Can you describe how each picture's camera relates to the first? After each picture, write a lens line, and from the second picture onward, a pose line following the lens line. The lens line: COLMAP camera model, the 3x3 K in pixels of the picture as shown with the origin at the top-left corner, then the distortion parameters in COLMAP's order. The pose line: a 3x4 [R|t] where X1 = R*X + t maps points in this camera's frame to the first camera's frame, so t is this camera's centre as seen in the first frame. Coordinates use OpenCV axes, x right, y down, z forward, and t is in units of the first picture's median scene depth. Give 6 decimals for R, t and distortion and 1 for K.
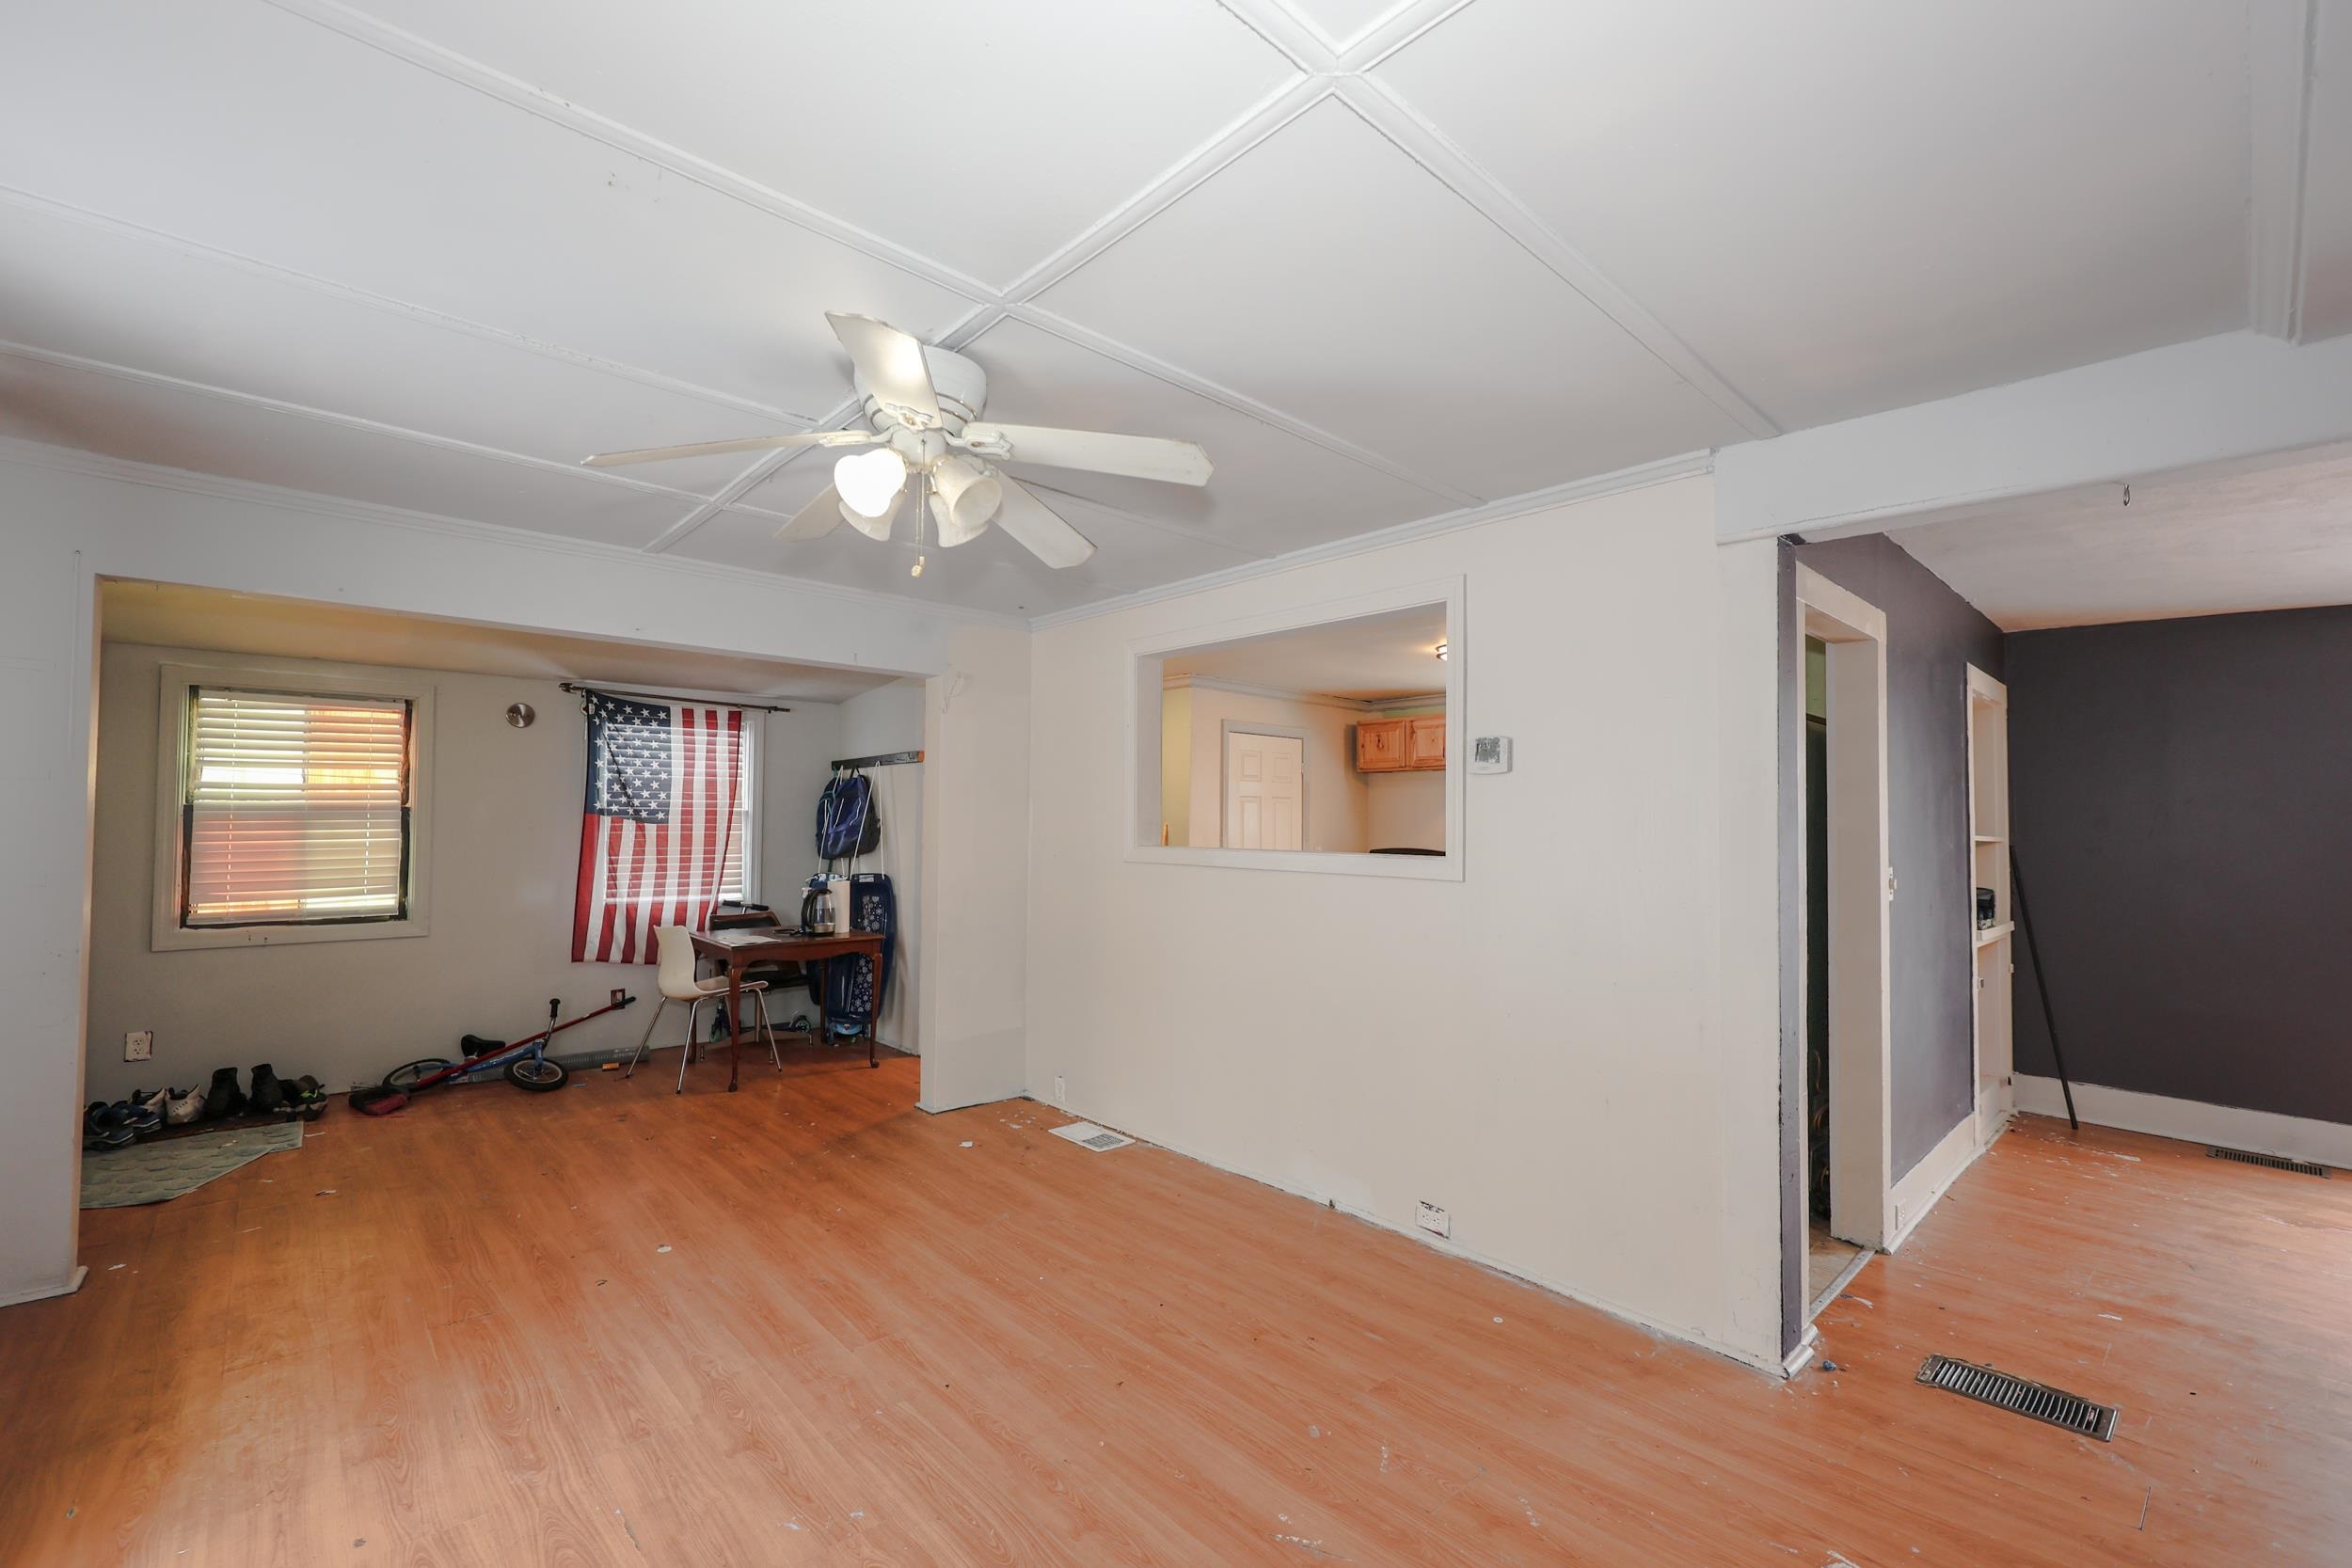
lens RADIAL K [[1001.0, 0, 1163.2], [0, 1001.0, 793.4], [0, 0, 1]] dist [0.000617, 0.000760]
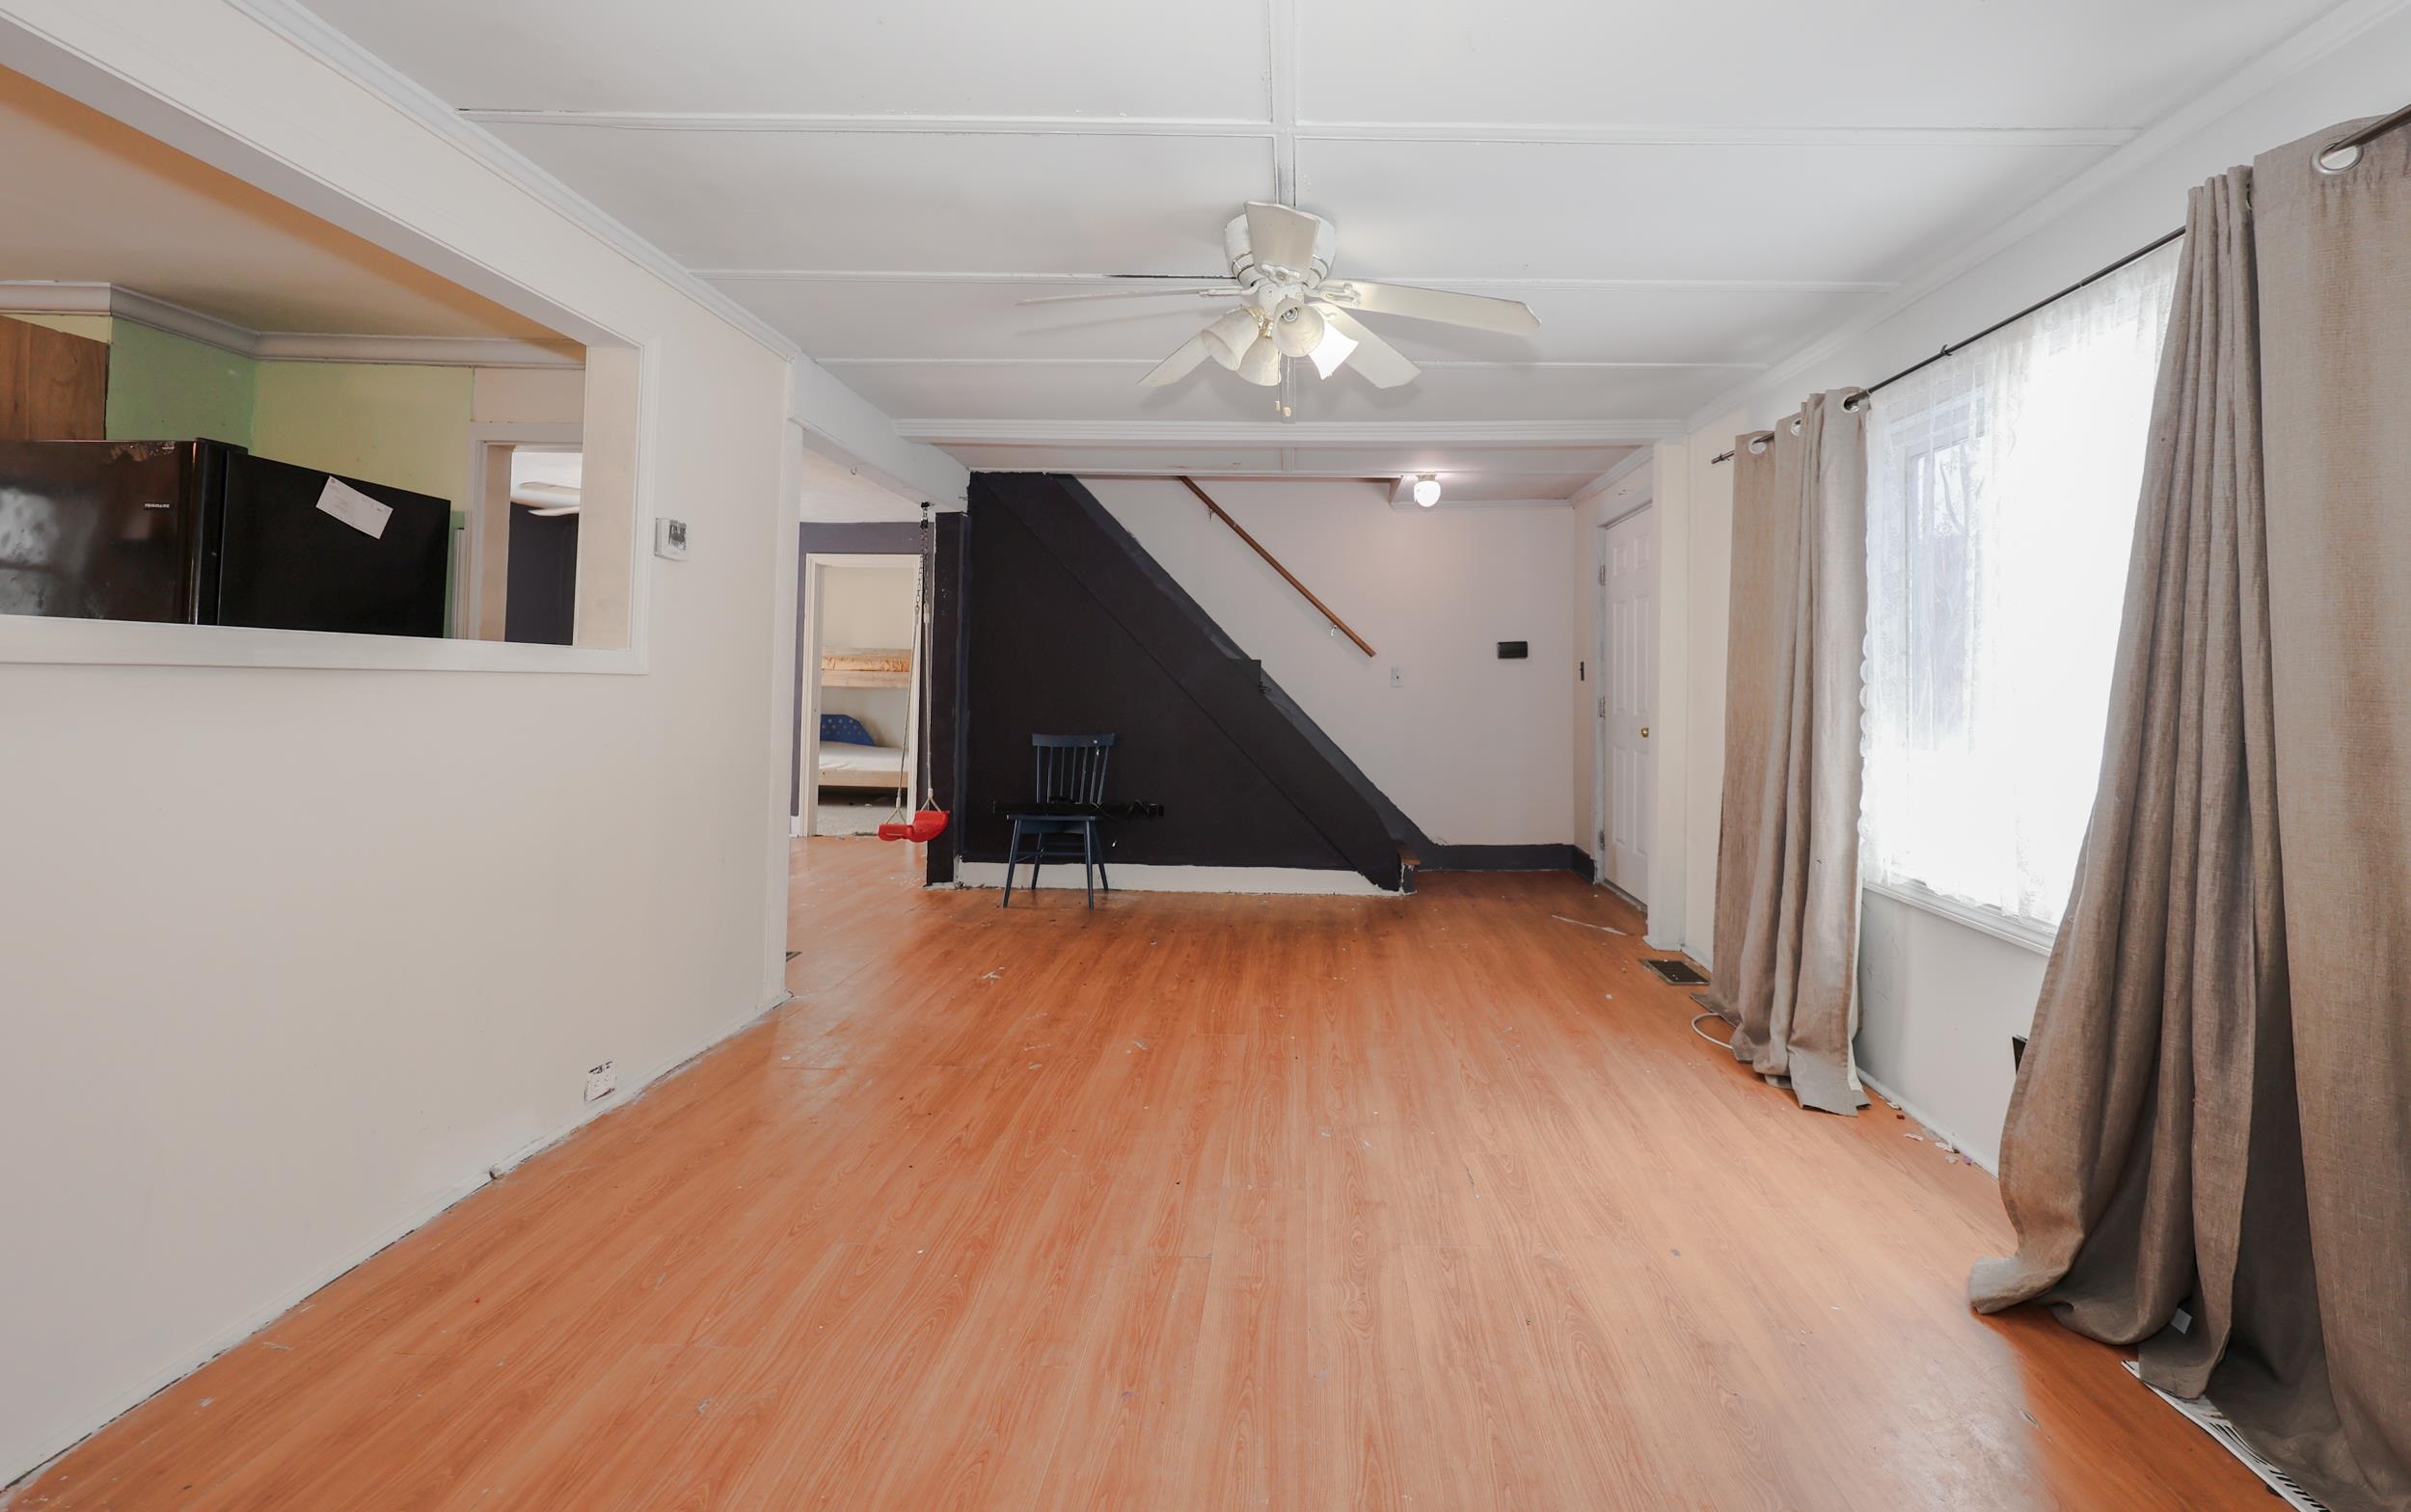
lens RADIAL K [[1045.1, 0, 1274.2], [0, 1045.1, 649.0], [0, 0, 1]] dist [-0.000196, -0.000128]
pose [[-0.729408, -0.008082, 0.684031, -0.554382], [-0.048773, 0.998000, -0.040217, 0.056462], [-0.682338, -0.062697, -0.728343, 0.965290]]
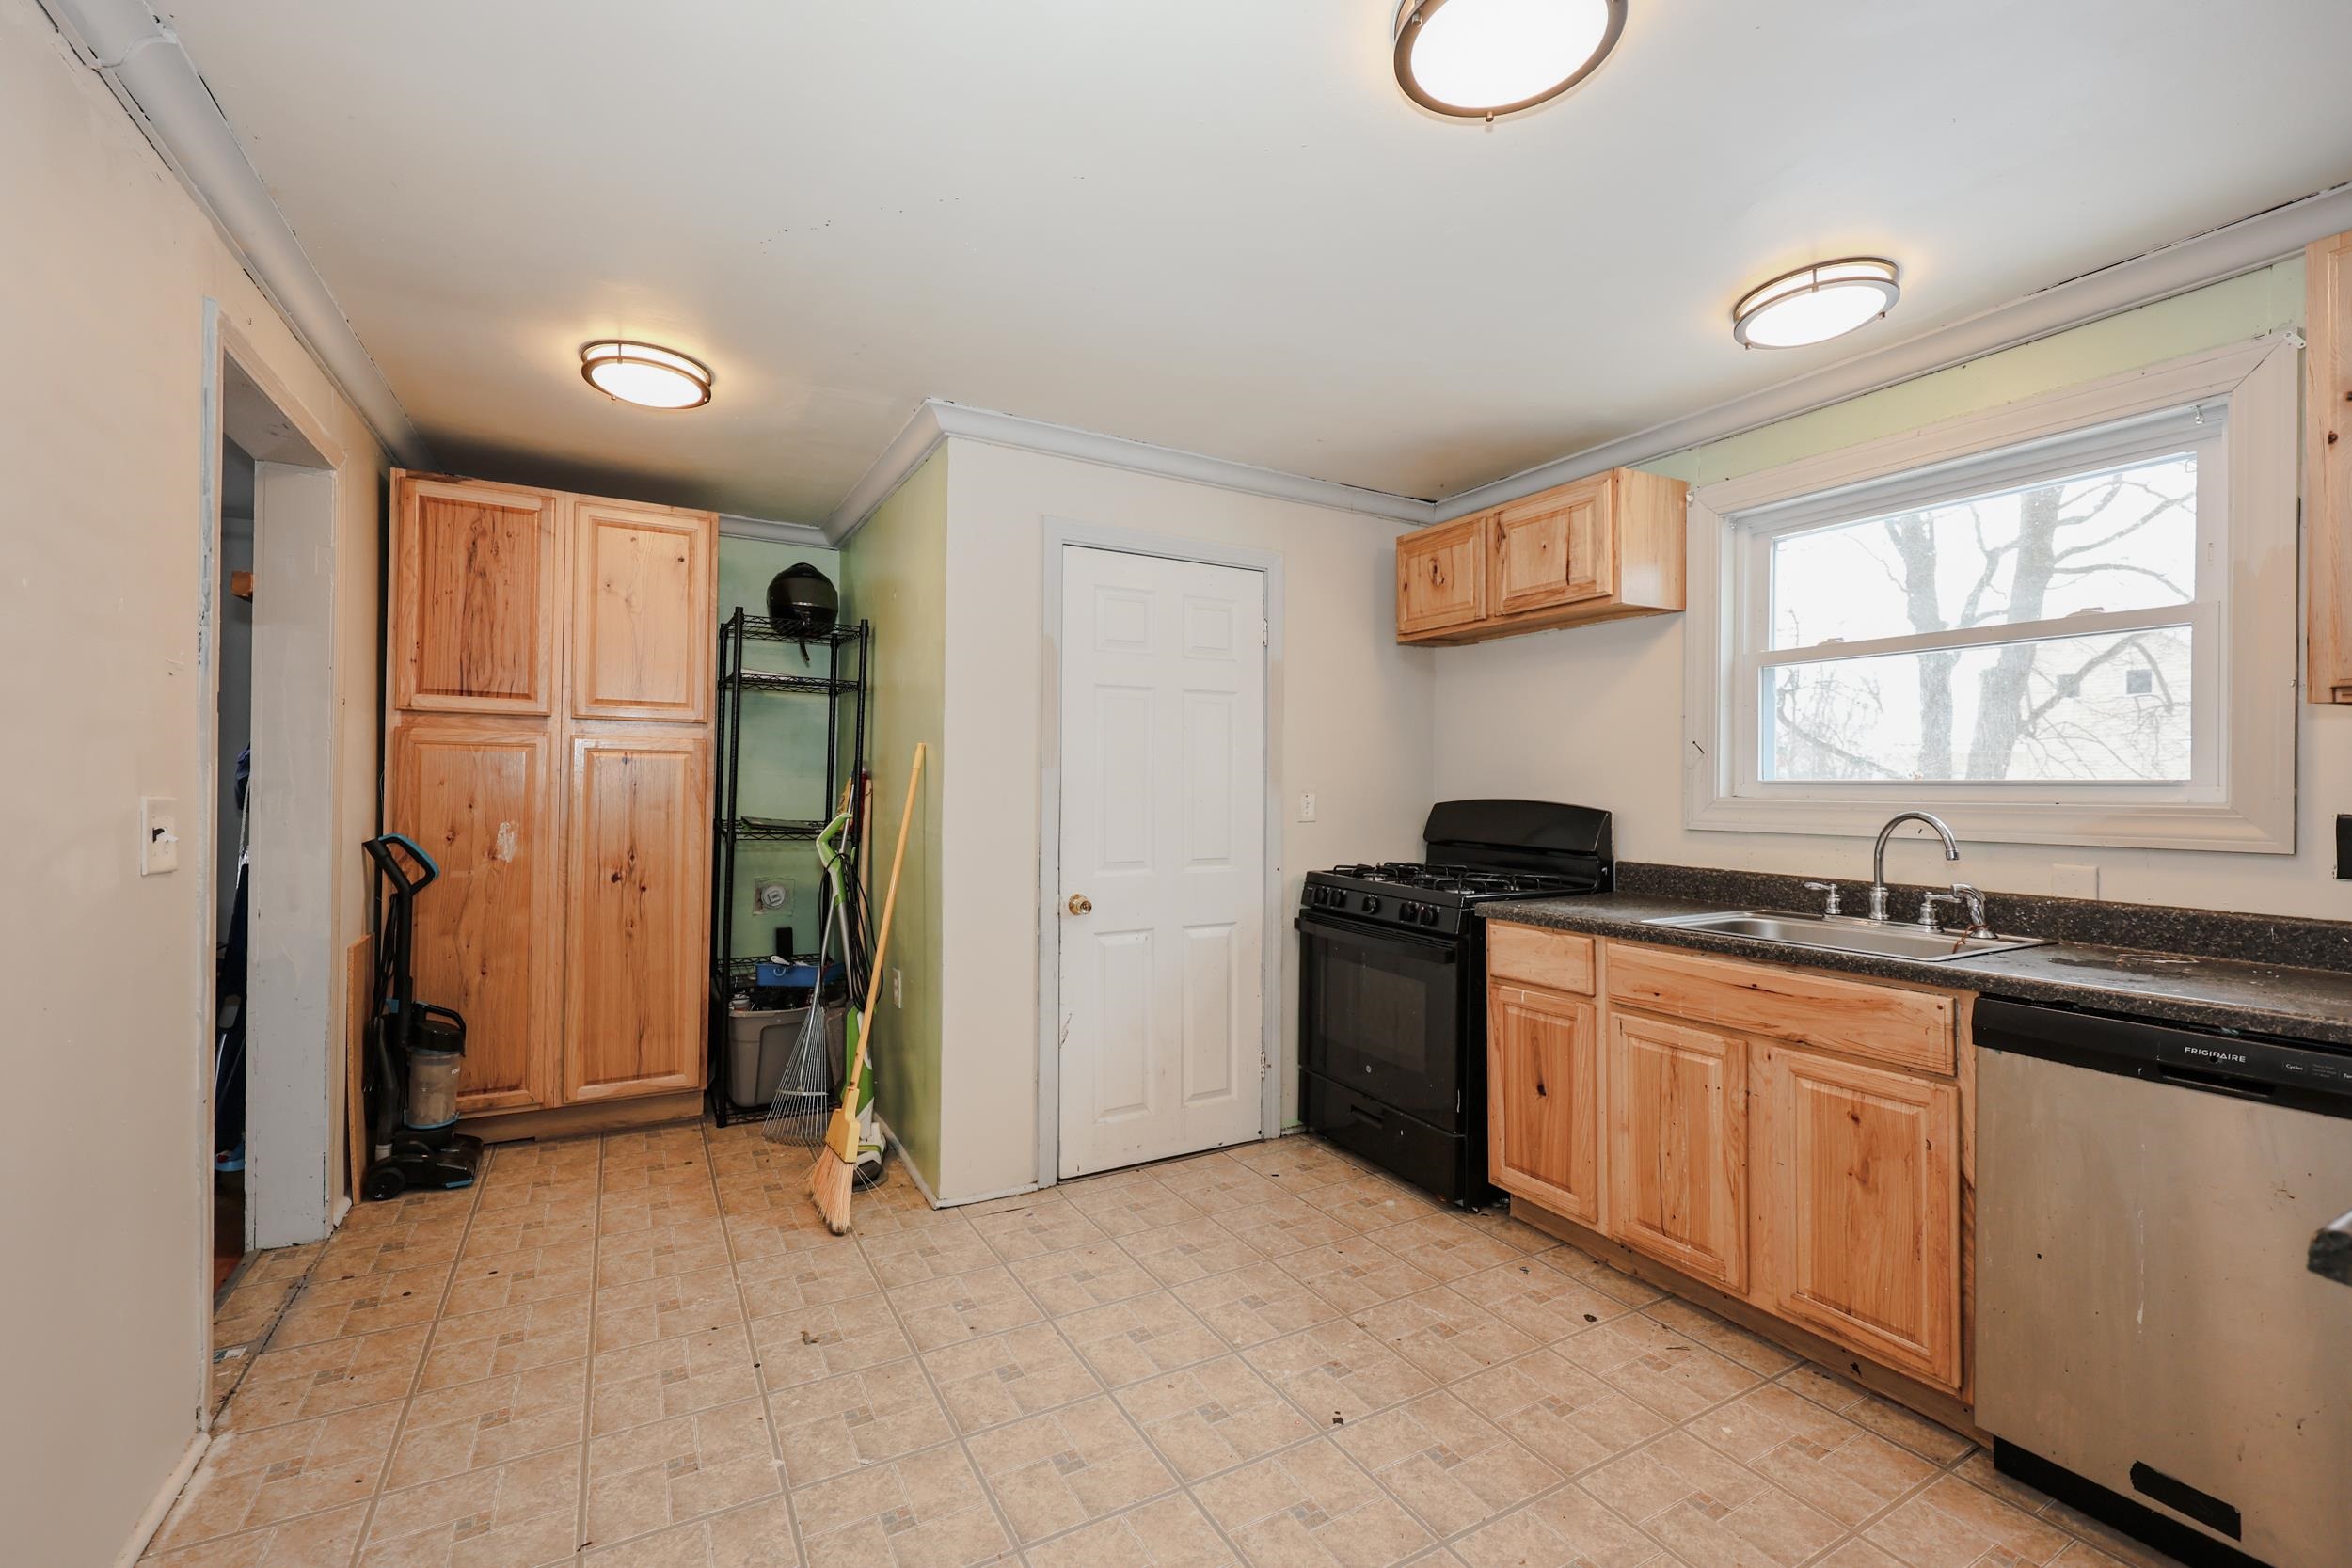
lens RADIAL K [[975.1, 0, 1169.8], [0, 975.1, 781.0], [0, 0, 1]] dist [-0.008102, -0.000150]
pose [[0.973952, -0.002359, -0.226740, 0.340925], [0.007463, 0.999738, 0.021657, 0.060660], [0.226630, -0.022785, 0.973714, 0.907651]]
